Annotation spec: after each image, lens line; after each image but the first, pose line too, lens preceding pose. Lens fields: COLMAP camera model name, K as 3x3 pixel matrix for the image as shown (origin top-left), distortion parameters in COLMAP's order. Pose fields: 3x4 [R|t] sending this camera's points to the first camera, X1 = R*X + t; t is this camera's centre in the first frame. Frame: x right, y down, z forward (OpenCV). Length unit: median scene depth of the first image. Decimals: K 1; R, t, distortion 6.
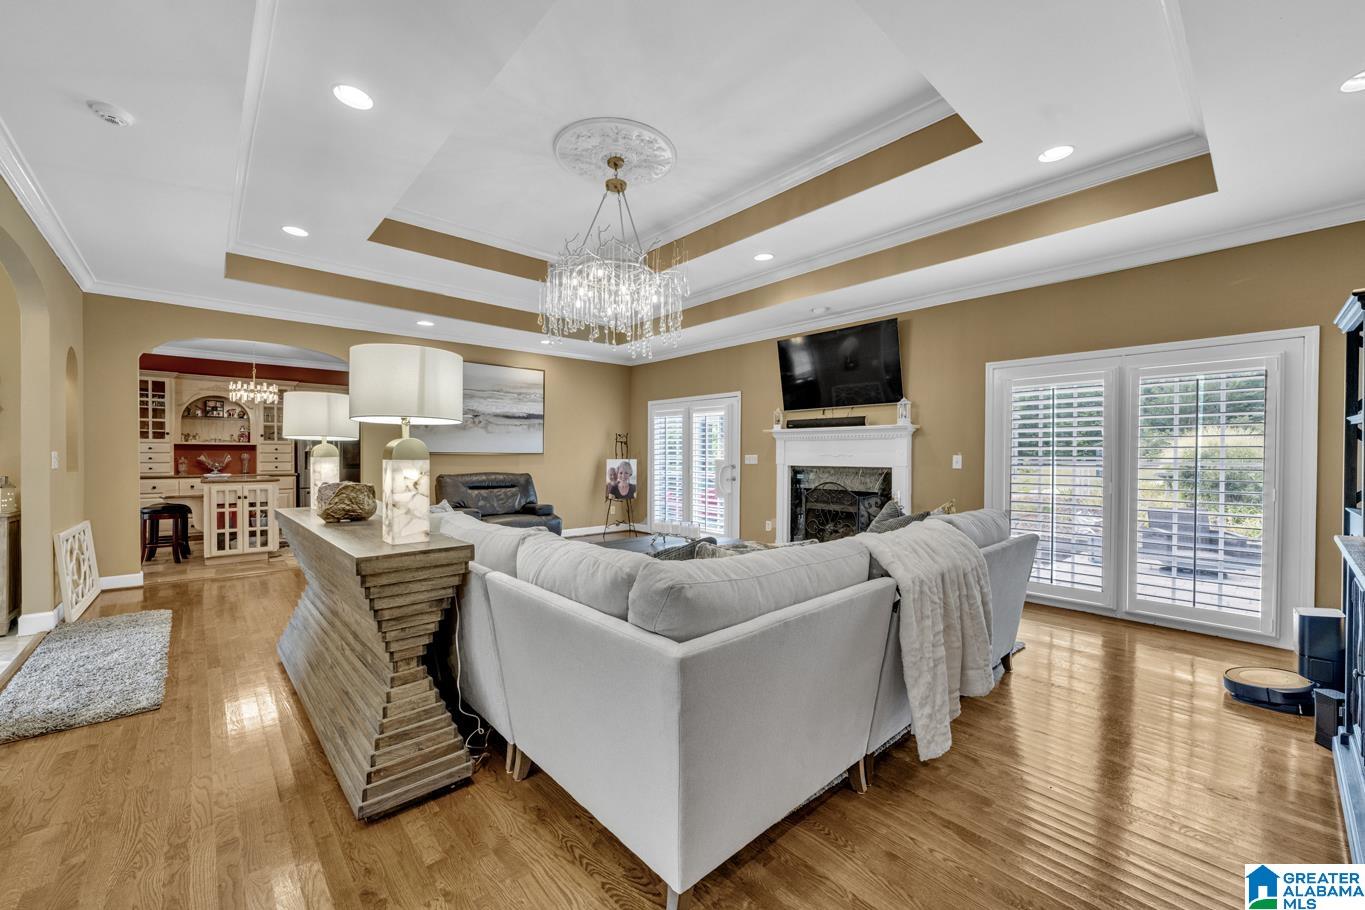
lens RADIAL K [[538.3, 0, 680.5], [0, 538.3, 457.0], [0, 0, 1]] dist [-0.000338, -0.000237]
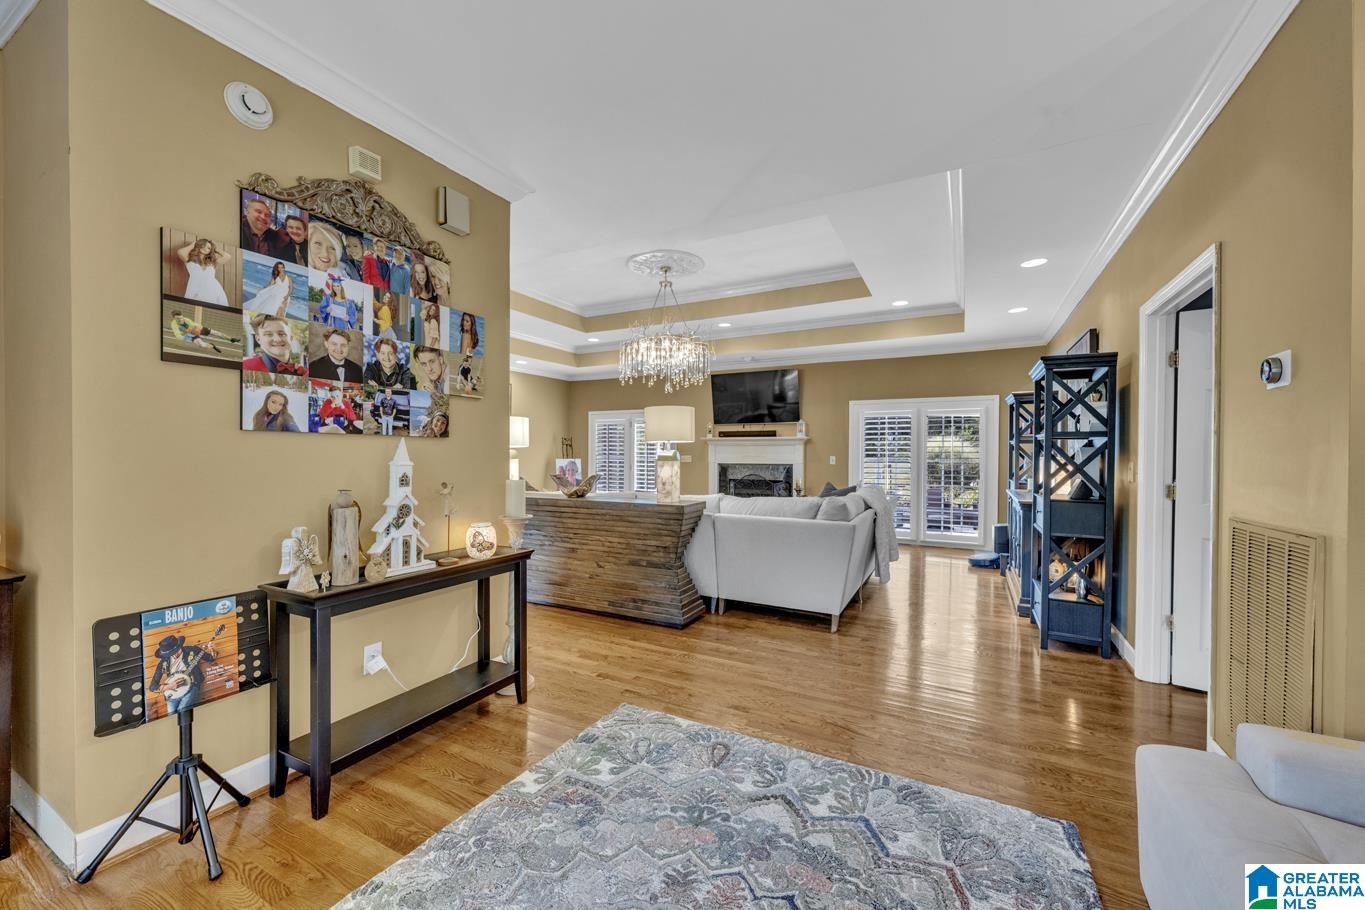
lens RADIAL K [[538.3, 0, 680.0], [0, 538.3, 458.2], [0, 0, 1]] dist [-0.000338, -0.000237]
pose [[0.939232, -0.001468, 0.343280, -0.455180], [-0.000259, 0.999988, 0.004985, -0.005263], [-0.343283, -0.004771, 0.939220, -0.352987]]
